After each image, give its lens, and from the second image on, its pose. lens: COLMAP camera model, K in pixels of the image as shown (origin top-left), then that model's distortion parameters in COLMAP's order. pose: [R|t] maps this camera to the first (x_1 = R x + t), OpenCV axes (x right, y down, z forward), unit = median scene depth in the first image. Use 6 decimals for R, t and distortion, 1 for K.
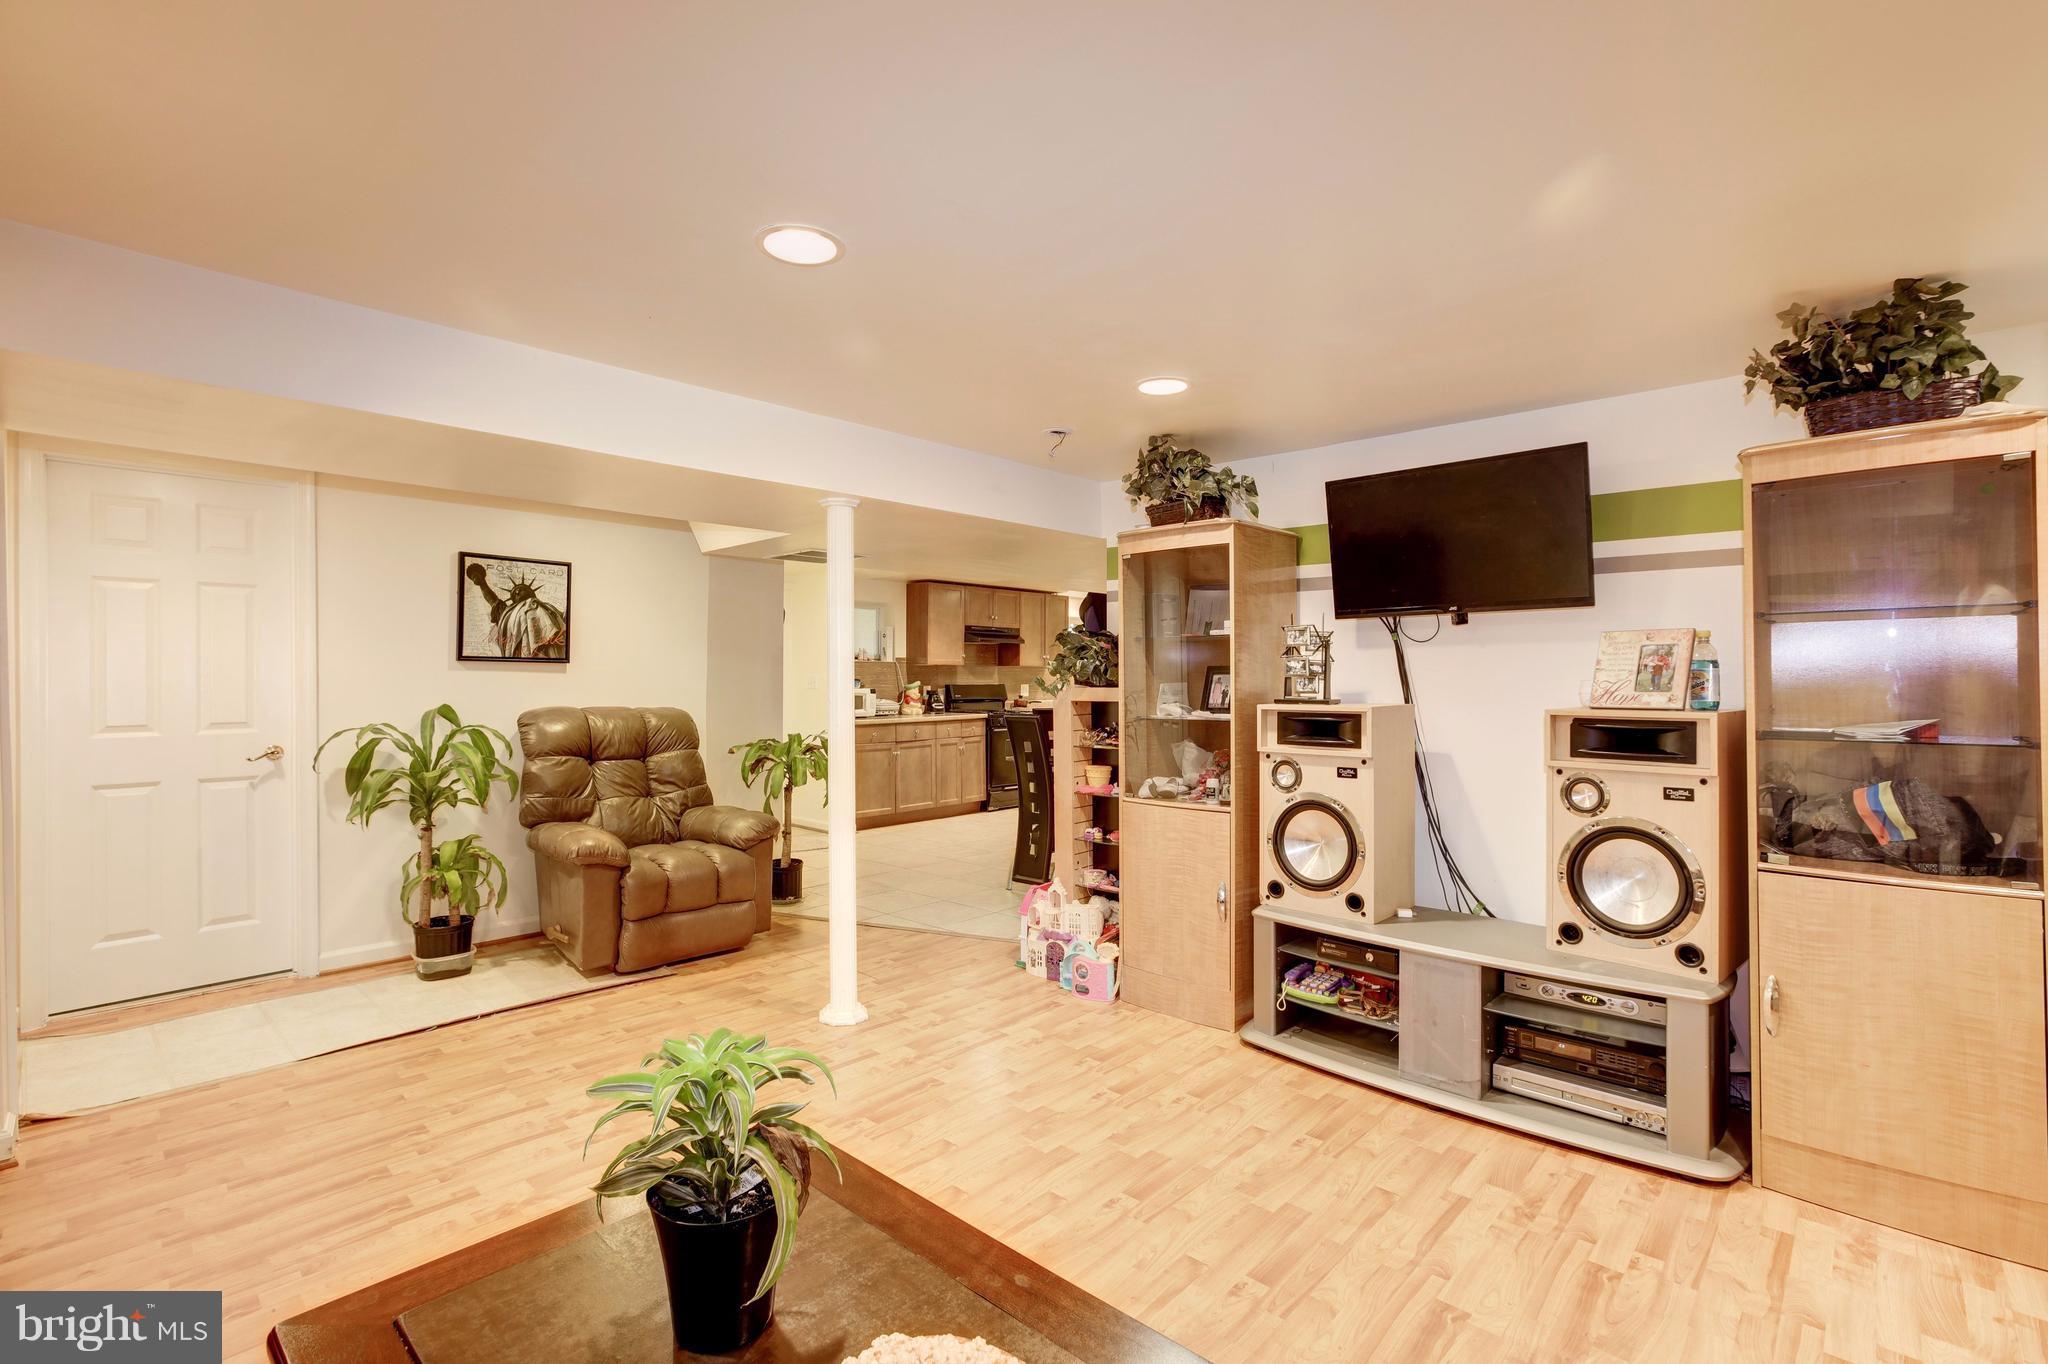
lens RADIAL K [[929.9, 0, 1030.4], [0, 929.9, 678.6], [0, 0, 1]] dist [-0.013035, 0.001170]
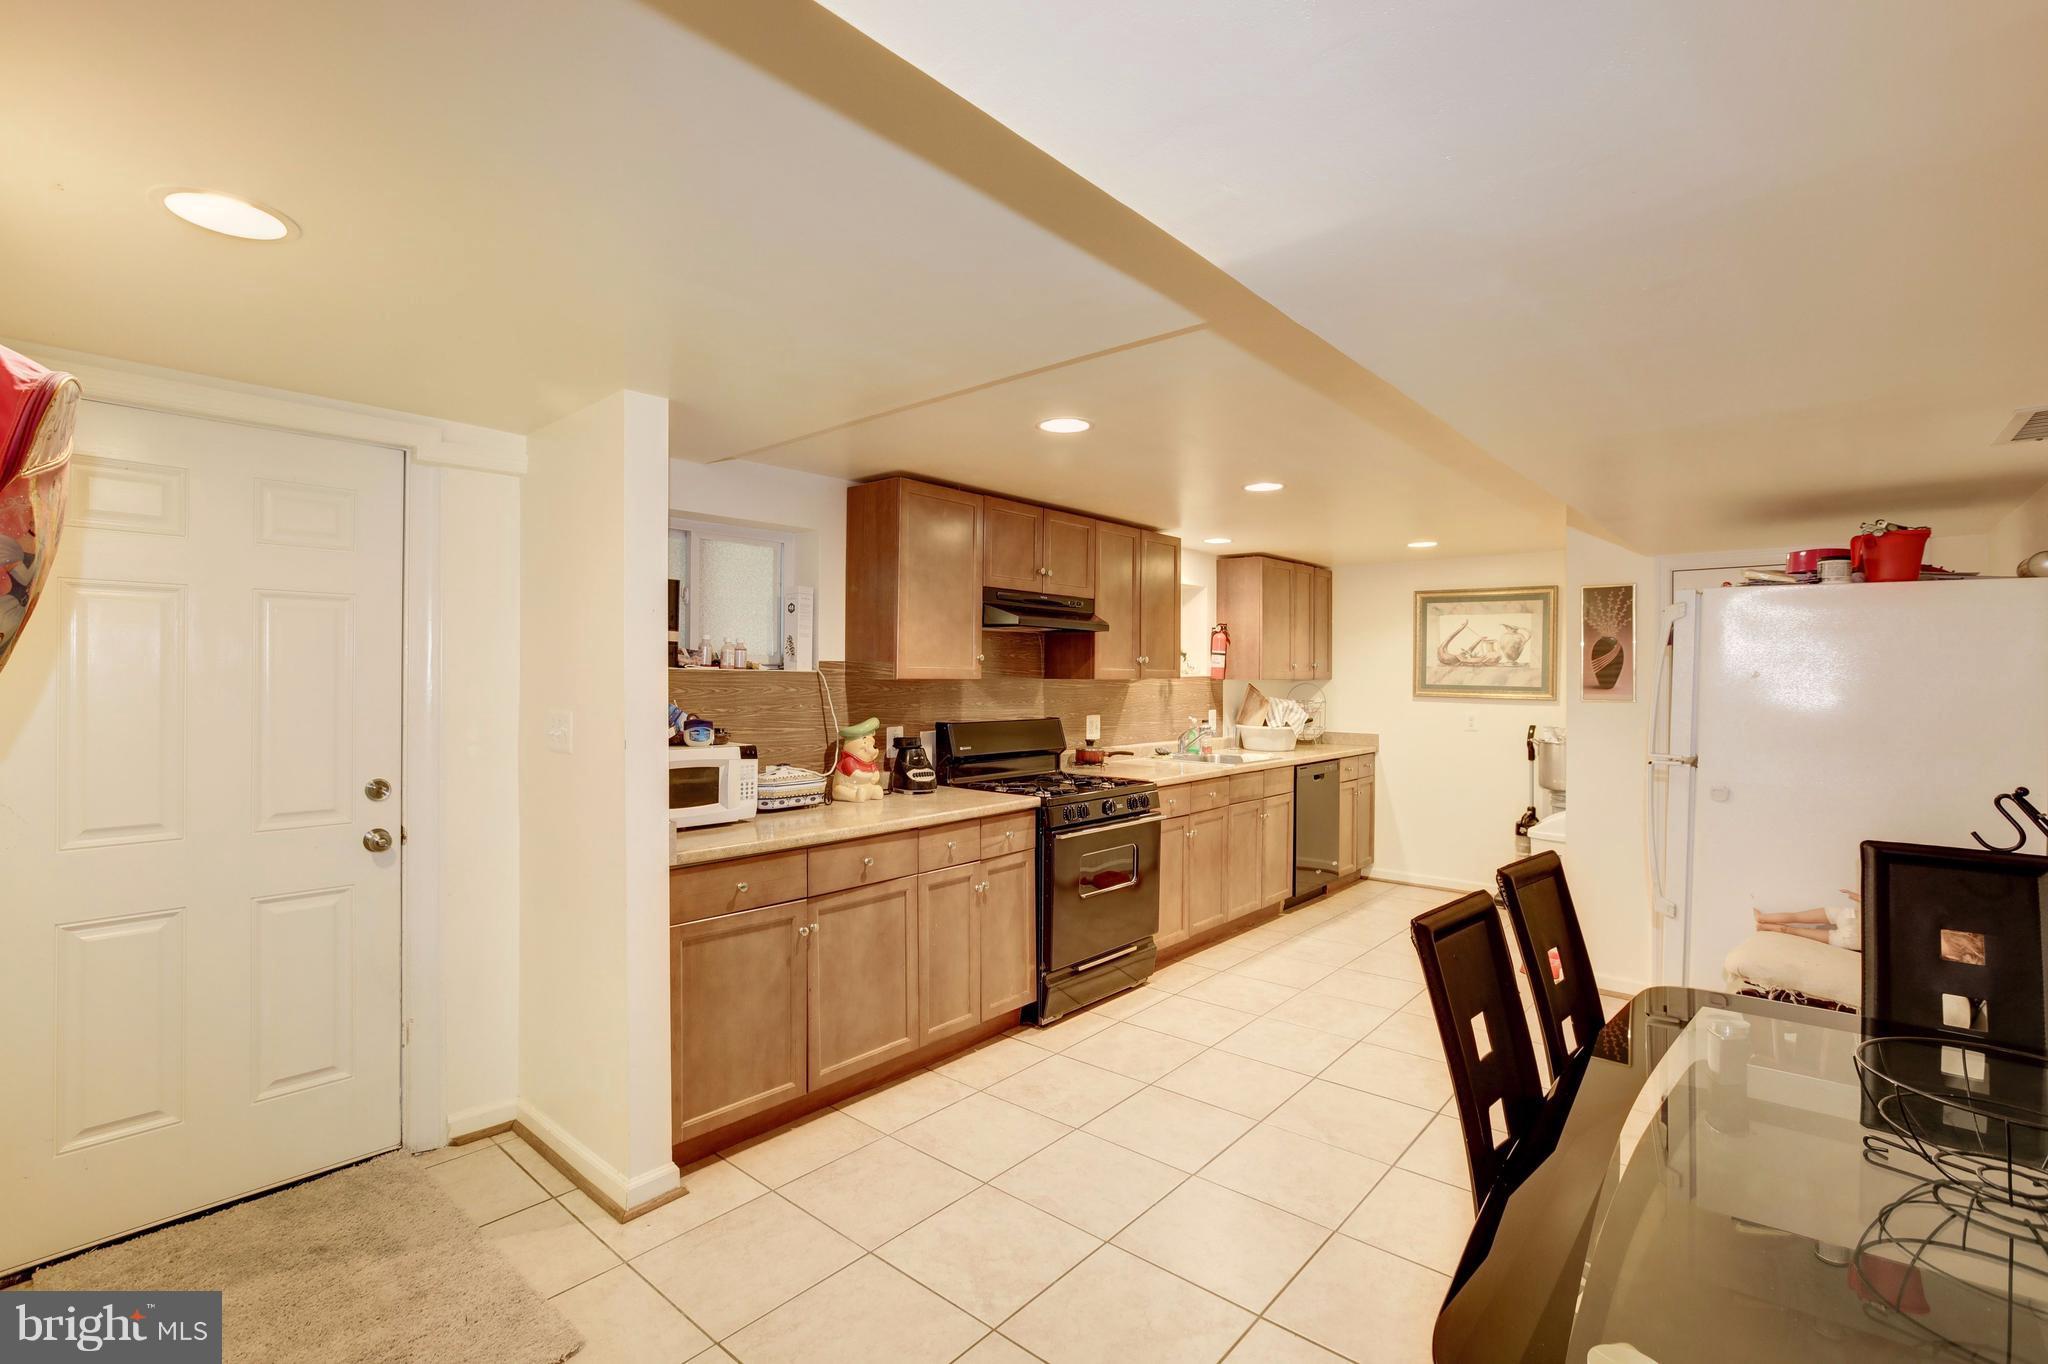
lens RADIAL K [[929.9, 0, 1016.4], [0, 929.9, 677.2], [0, 0, 1]] dist [-0.013035, 0.001170]
pose [[0.999767, 0.002793, 0.021398, -0.065565], [-0.002713, 0.999989, -0.003739, -0.013868], [-0.021408, 0.003680, 0.999764, 0.580682]]
